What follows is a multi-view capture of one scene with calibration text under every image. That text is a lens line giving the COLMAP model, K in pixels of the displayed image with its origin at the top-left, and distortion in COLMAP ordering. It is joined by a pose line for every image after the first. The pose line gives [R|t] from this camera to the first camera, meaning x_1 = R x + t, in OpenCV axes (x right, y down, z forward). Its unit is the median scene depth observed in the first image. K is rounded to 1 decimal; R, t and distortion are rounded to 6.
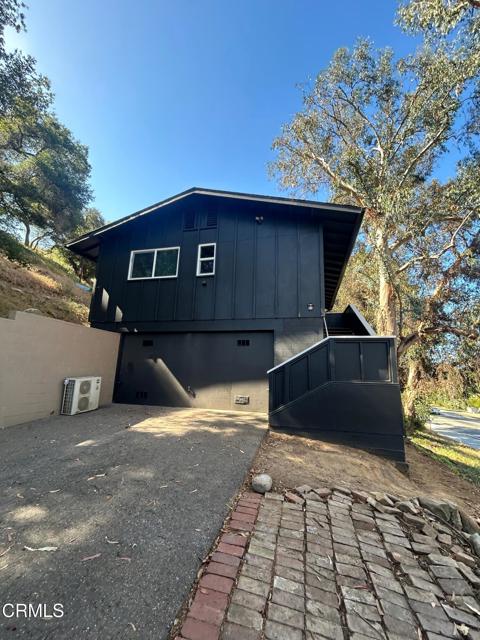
lens RADIAL K [[258.1, 0, 240.0], [0, 258.1, 320.0], [0, 0, 1]] dist [-0.002132, -0.000144]
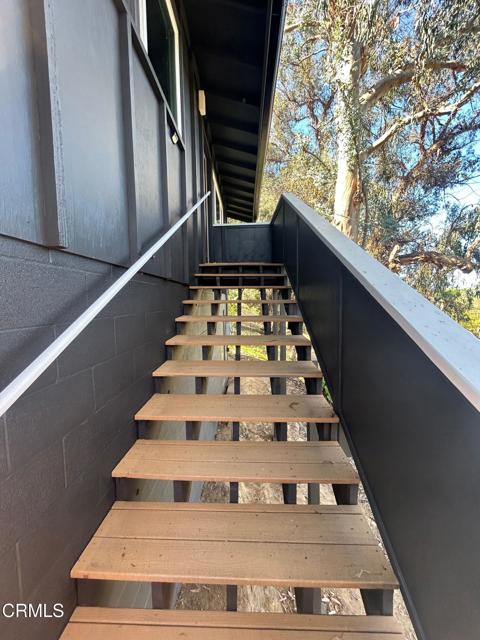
lens RADIAL K [[258.1, 0, 240.0], [0, 258.1, 320.0], [0, 0, 1]] dist [-0.002132, -0.000144]
pose [[0.971049, -0.067620, 0.229108, 0.191052], [-0.000176, 0.958896, 0.283759, 0.005258], [-0.238879, -0.275584, 0.931123, 0.450522]]
